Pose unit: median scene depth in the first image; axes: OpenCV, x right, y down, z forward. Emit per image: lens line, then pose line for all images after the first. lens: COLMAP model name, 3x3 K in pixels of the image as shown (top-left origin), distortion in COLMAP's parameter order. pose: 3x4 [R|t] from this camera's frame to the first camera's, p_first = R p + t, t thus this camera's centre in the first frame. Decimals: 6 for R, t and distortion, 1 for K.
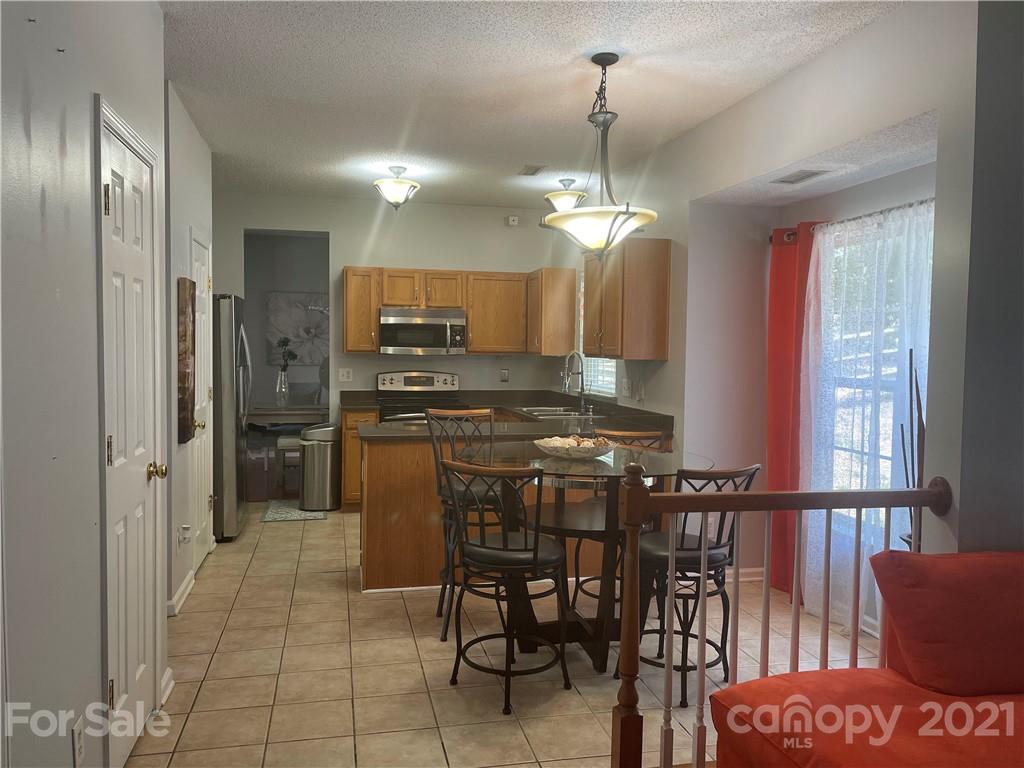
lens RADIAL K [[768.5, 0, 512.0], [0, 768.5, 384.0], [0, 0, 1]] dist [0.081408, -0.120105]
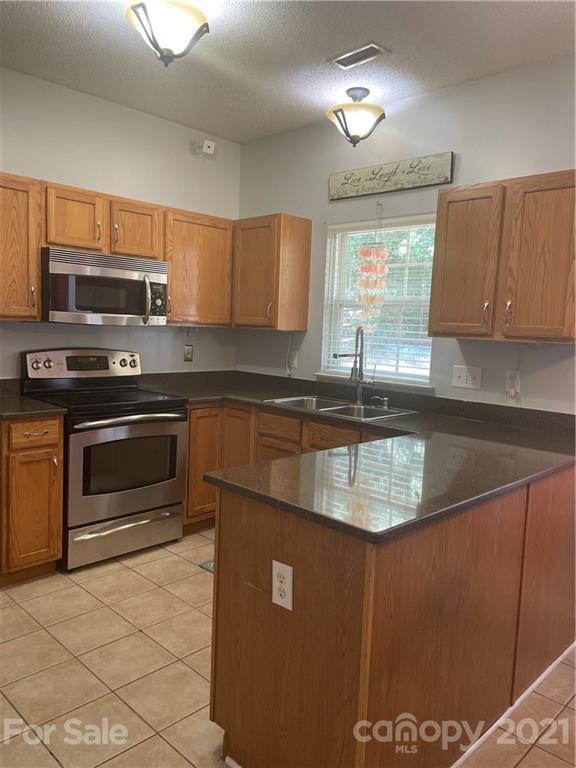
lens RADIAL K [[576.4, 0, 288.0], [0, 576.4, 384.0], [0, 0, 1]] dist [0.081408, -0.120105]
pose [[0.843856, -0.033826, 0.535503, -0.256659], [-0.005126, 0.997457, 0.071084, -0.023363], [-0.536546, -0.062729, 0.841537, 0.488354]]
